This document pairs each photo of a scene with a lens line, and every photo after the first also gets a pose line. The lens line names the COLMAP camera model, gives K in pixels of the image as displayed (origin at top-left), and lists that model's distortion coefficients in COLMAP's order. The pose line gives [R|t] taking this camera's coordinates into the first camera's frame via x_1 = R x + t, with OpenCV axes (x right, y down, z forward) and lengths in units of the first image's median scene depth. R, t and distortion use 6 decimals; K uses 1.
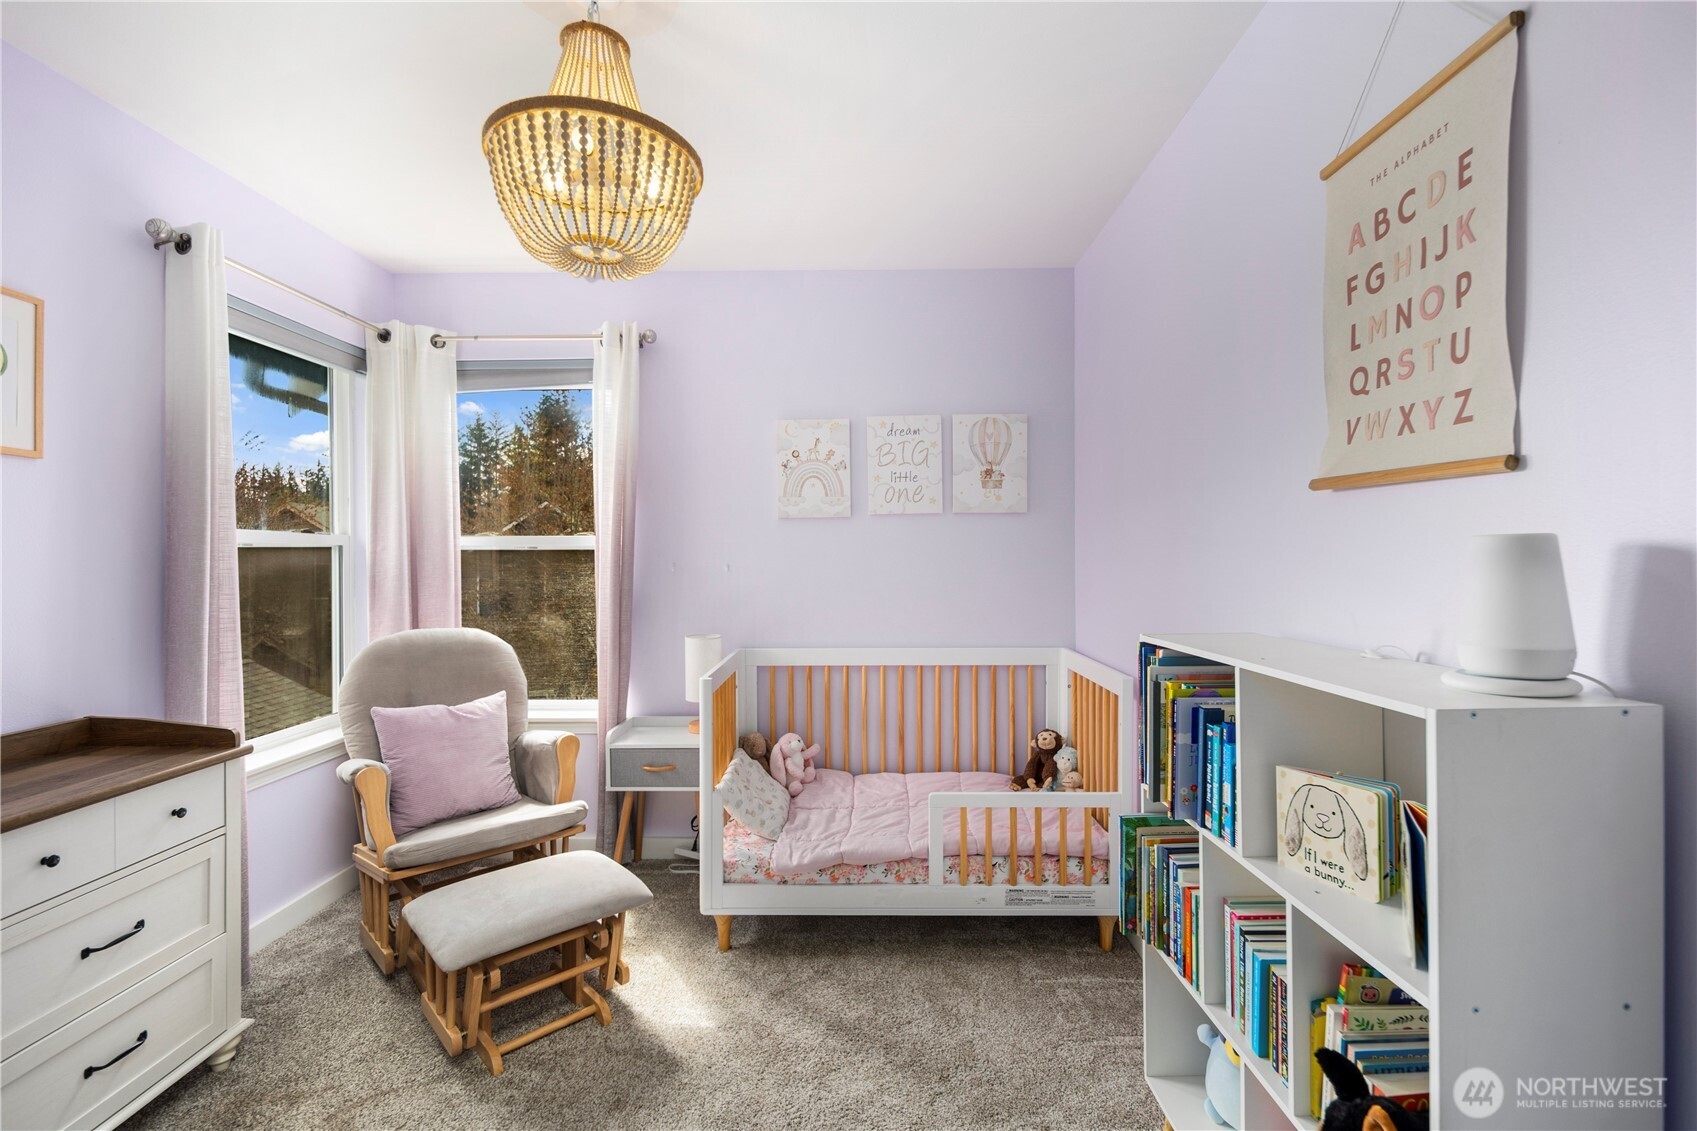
lens RADIAL K [[742.6, 0, 844.2], [0, 742.6, 559.8], [0, 0, 1]] dist [0.004741, -0.002940]
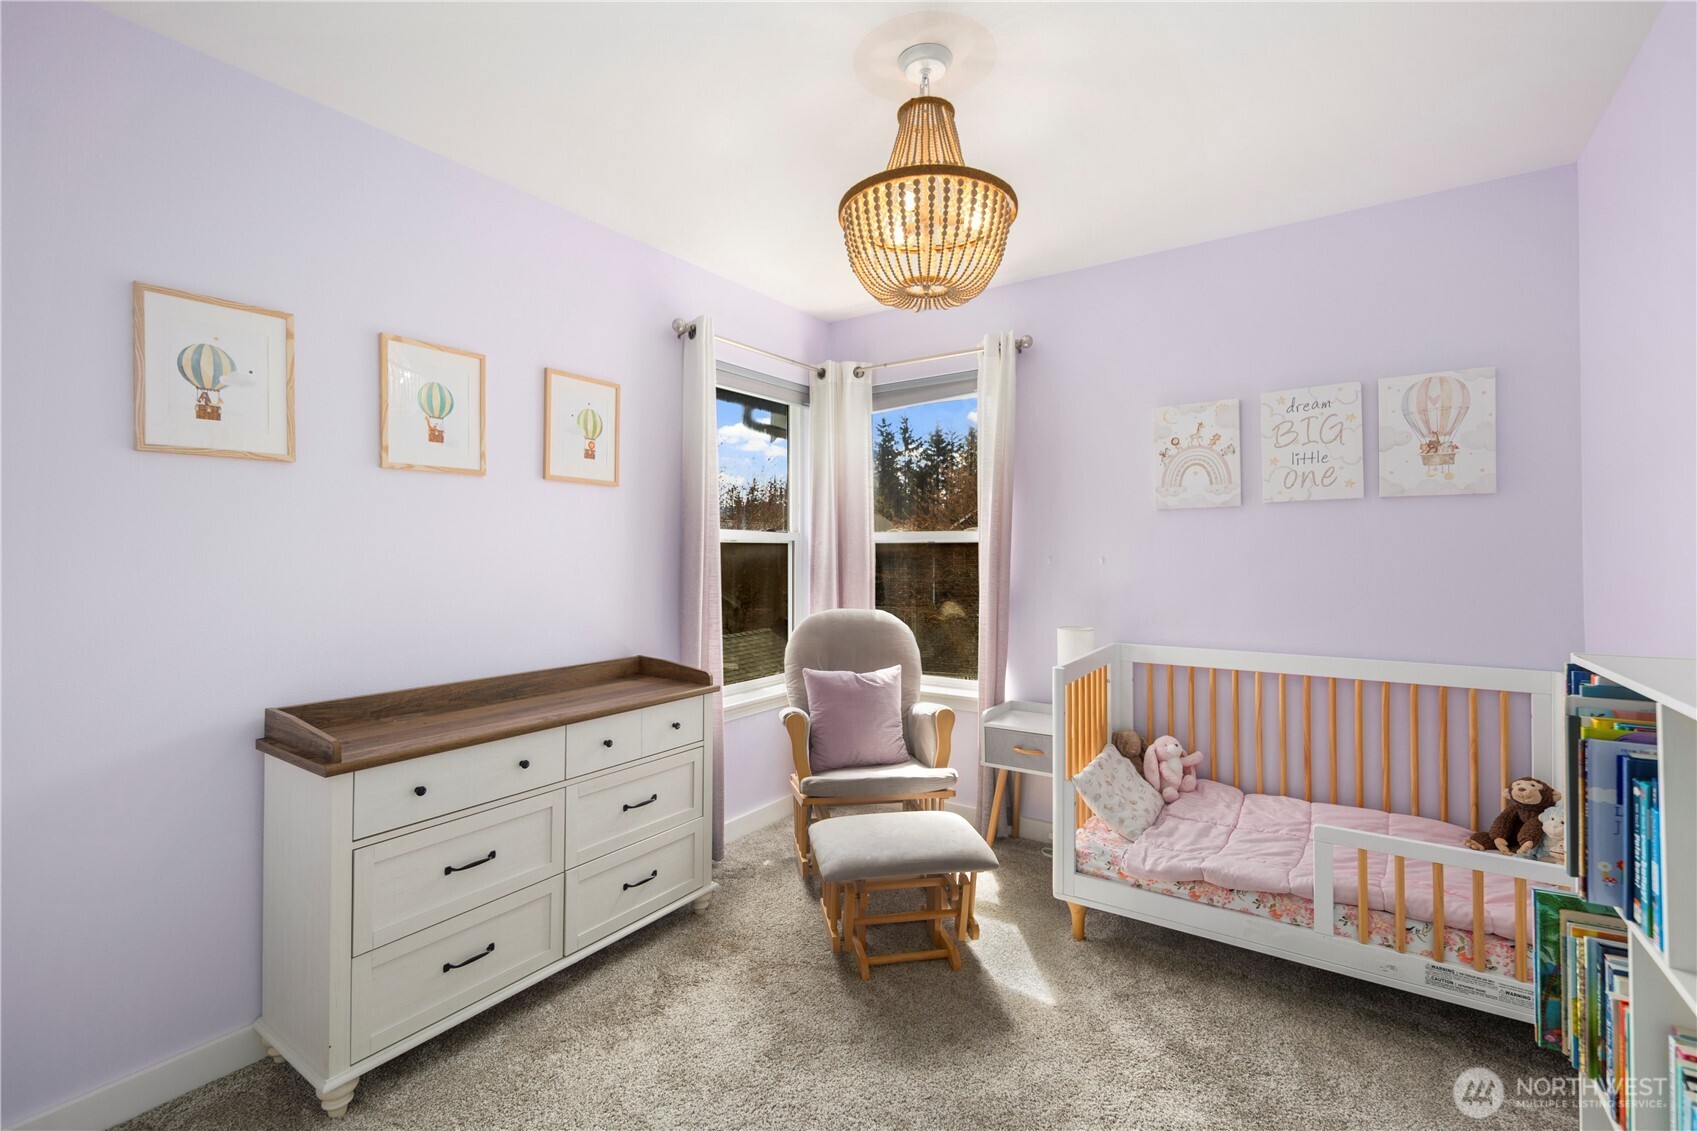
lens RADIAL K [[742.6, 0, 849.0], [0, 742.6, 539.0], [0, 0, 1]] dist [0.004741, -0.002940]
pose [[0.834957, -0.007090, -0.550270, 0.145321], [-0.002808, 0.999849, -0.017144, -0.000624], [0.550308, 0.015859, 0.834811, -0.024721]]
